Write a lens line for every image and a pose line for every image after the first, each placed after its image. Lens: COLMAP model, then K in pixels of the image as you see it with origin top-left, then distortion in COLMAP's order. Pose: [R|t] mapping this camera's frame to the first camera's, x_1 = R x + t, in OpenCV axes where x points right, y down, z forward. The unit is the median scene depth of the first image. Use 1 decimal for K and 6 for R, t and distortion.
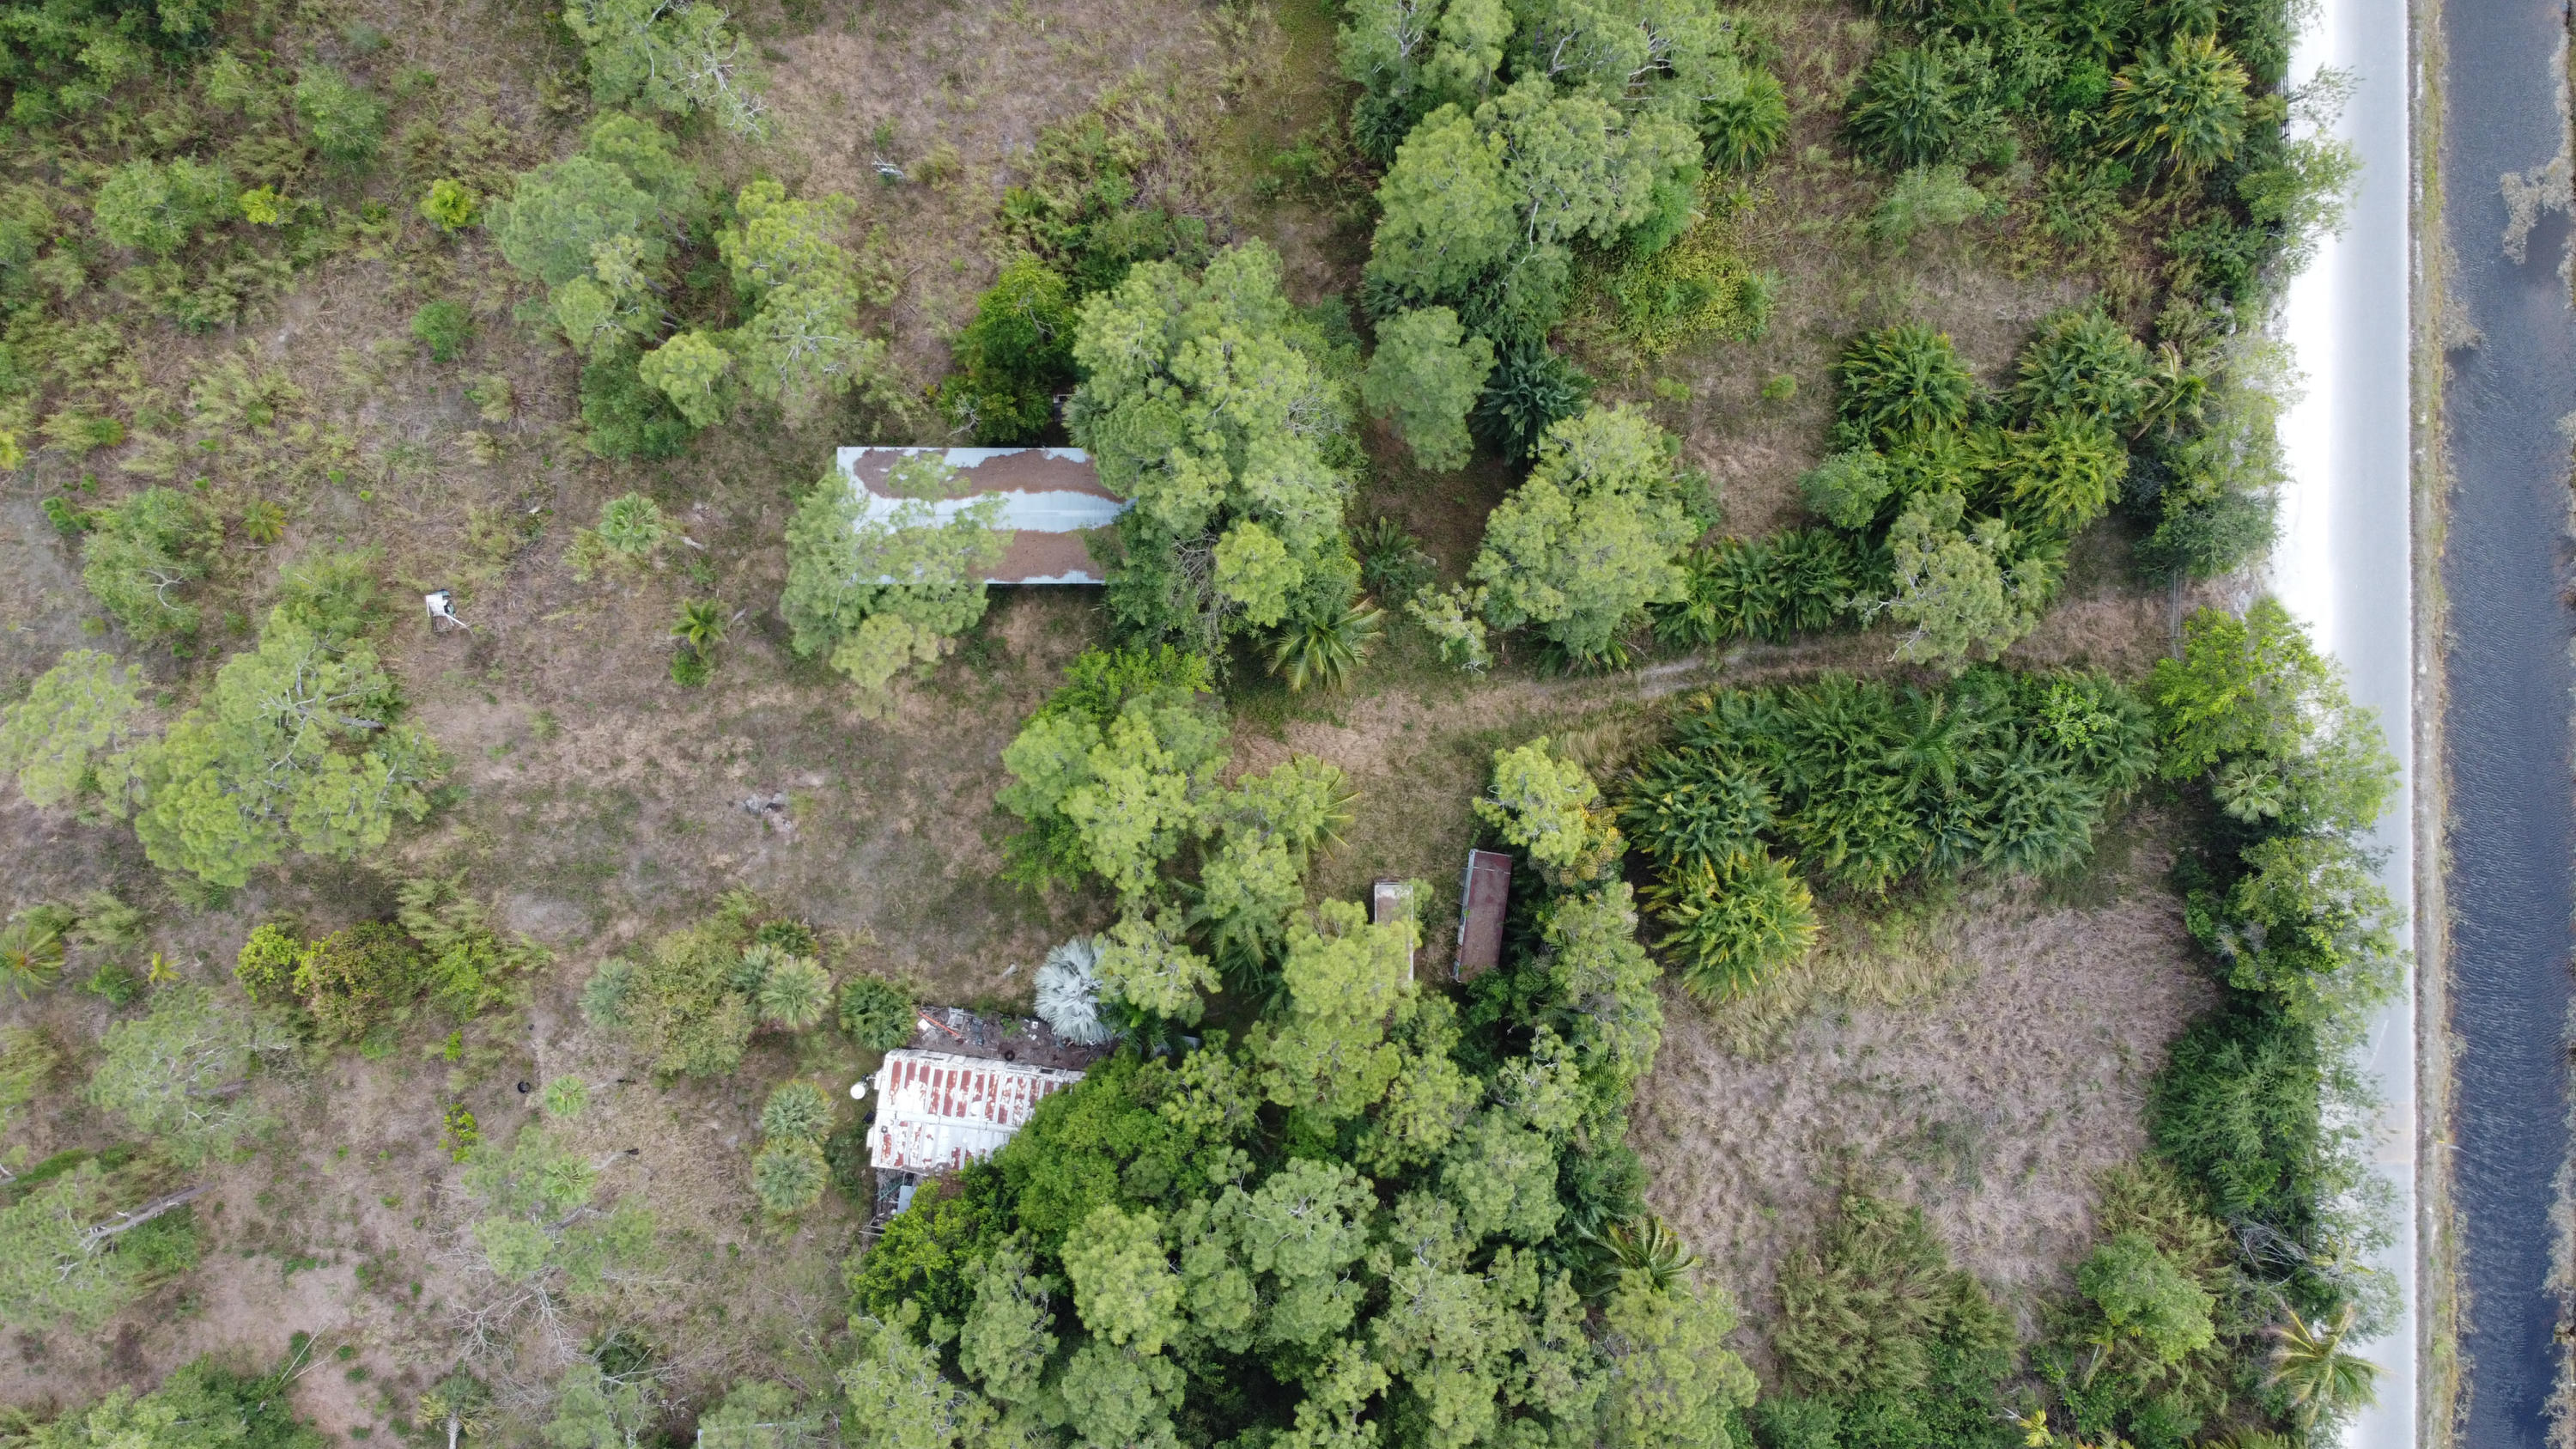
lens RADIAL K [[1962.4, 0, 1288.0], [0, 1962.4, 724.5], [0, 0, 1]] dist [-0.001413, -0.008777]
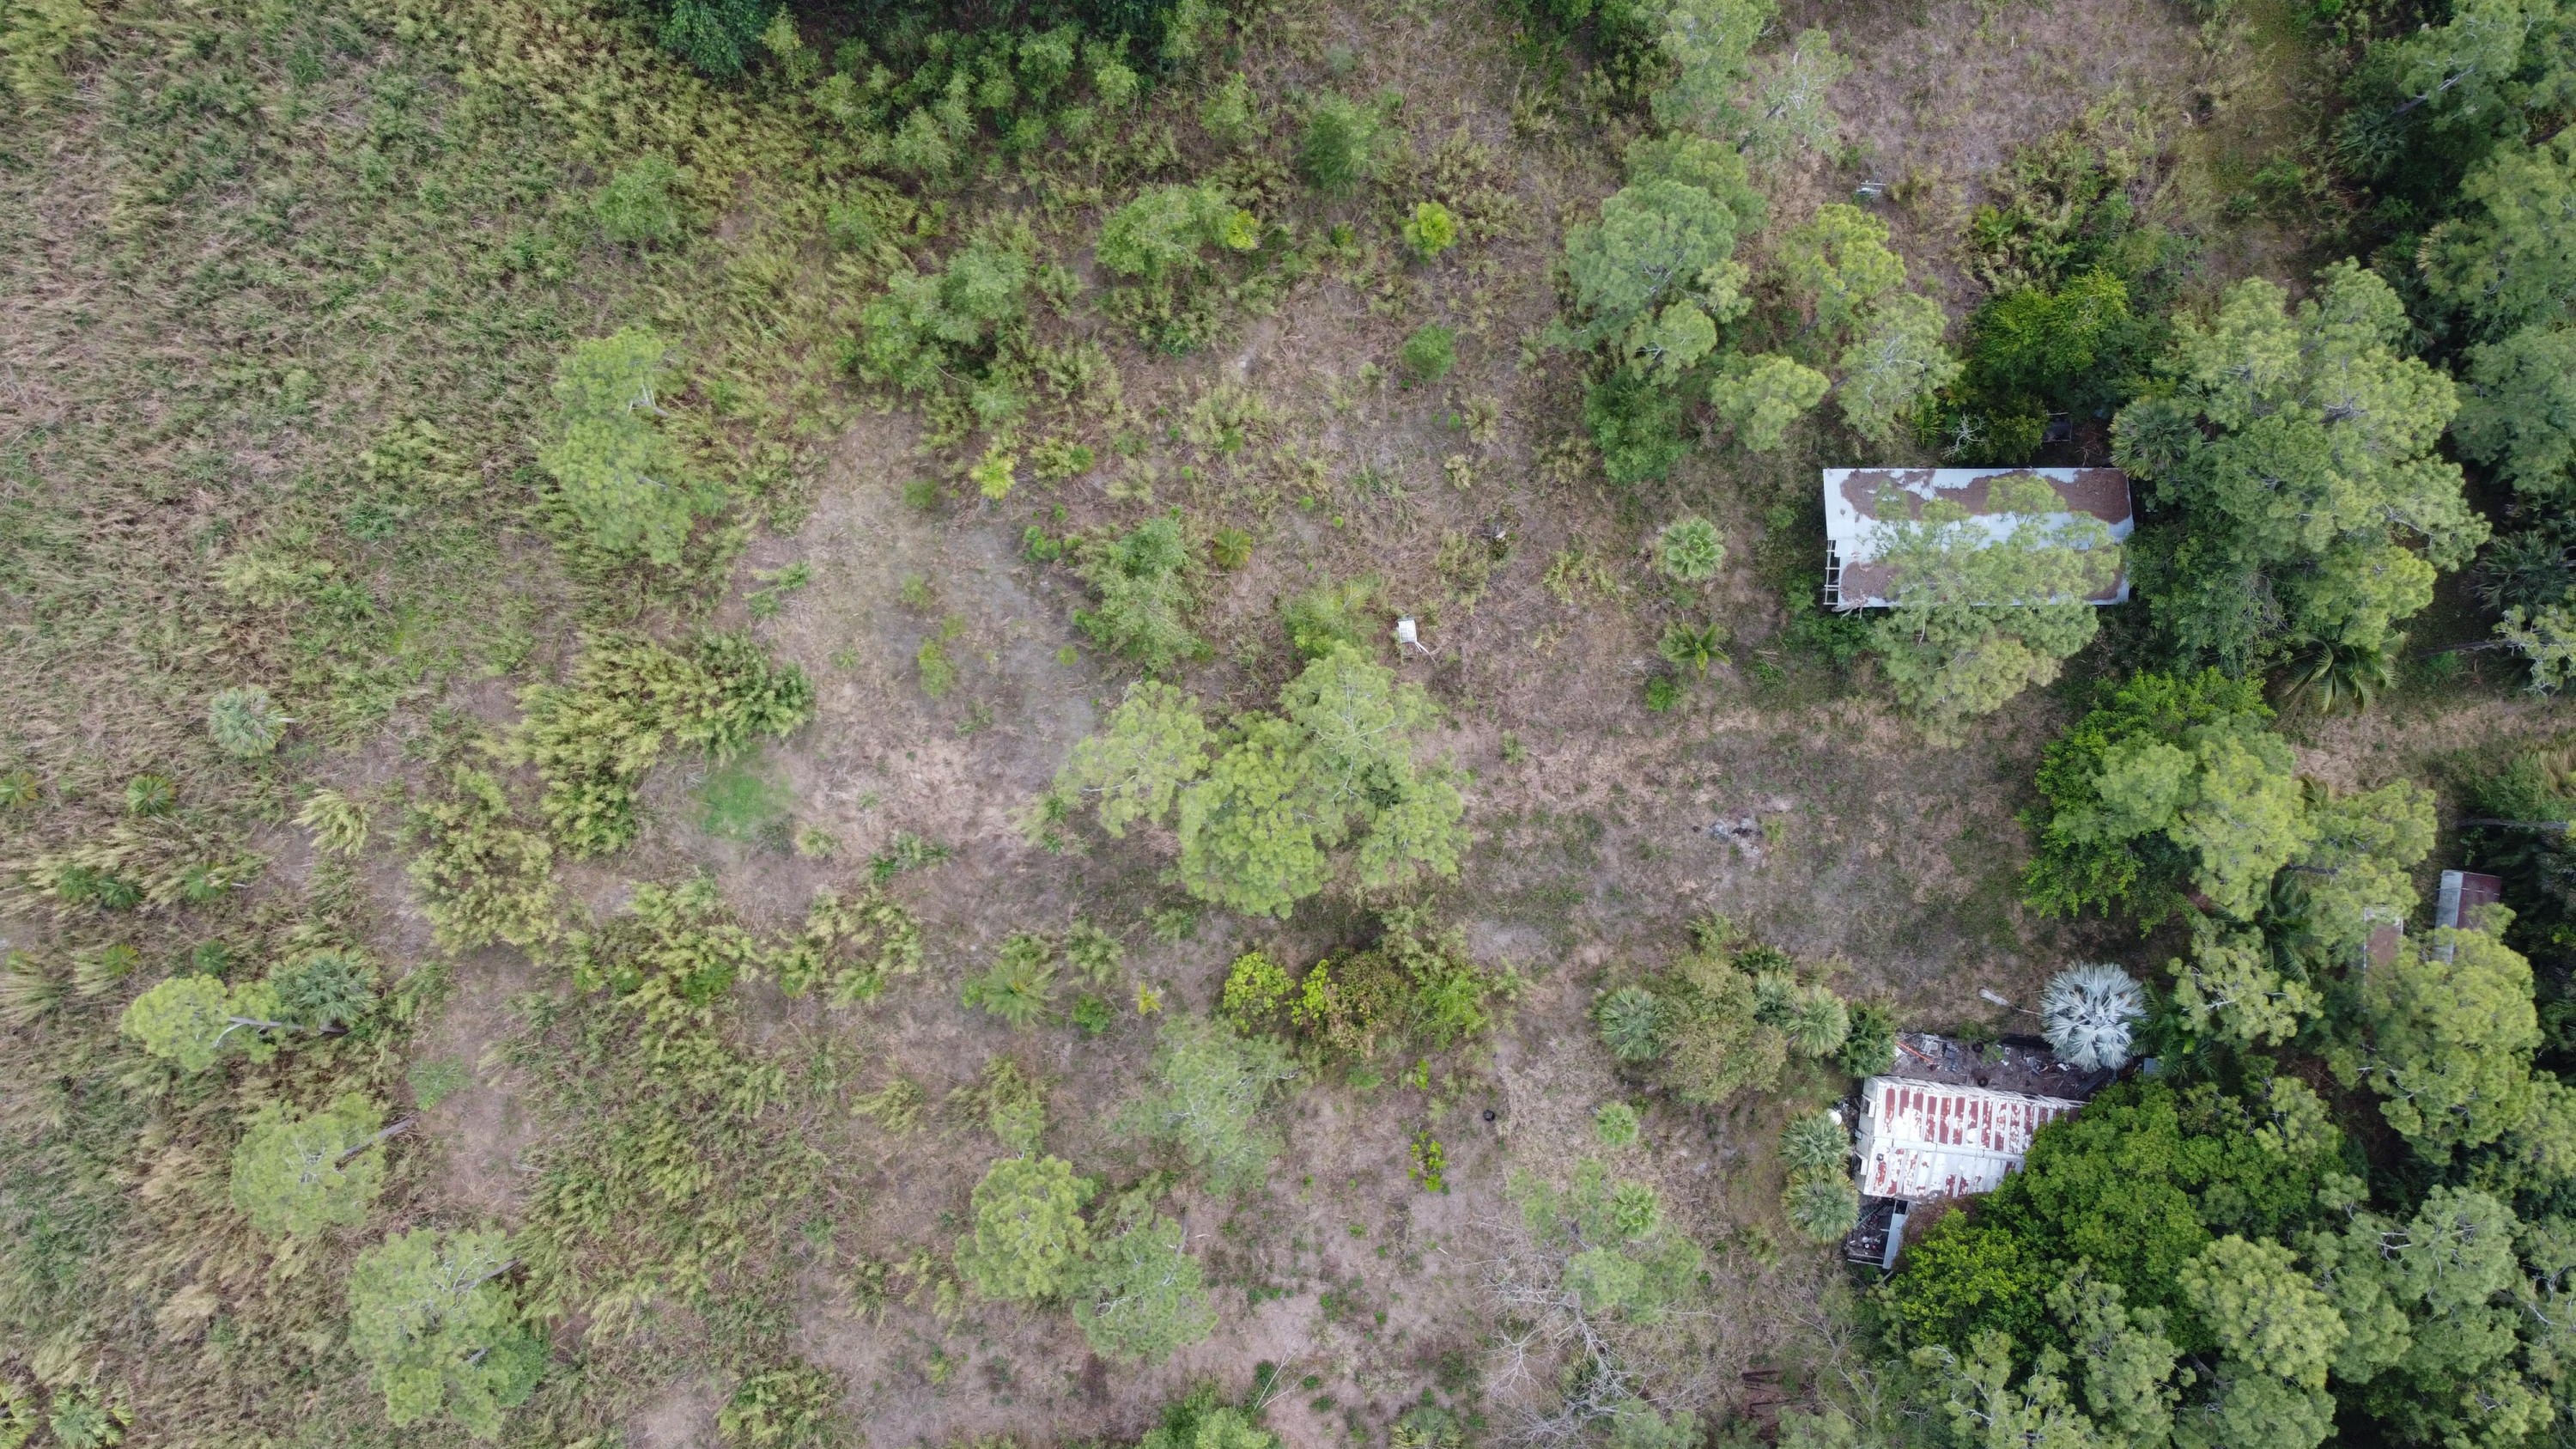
lens RADIAL K [[1960.2, 0, 1288.0], [0, 1960.2, 724.5], [0, 0, 1]] dist [-0.005187, -0.046286]
pose [[0.999726, -0.006593, -0.022439, -0.469026], [0.006587, 0.999978, -0.000356, -0.013488], [0.022441, 0.000208, 0.999748, 0.004819]]
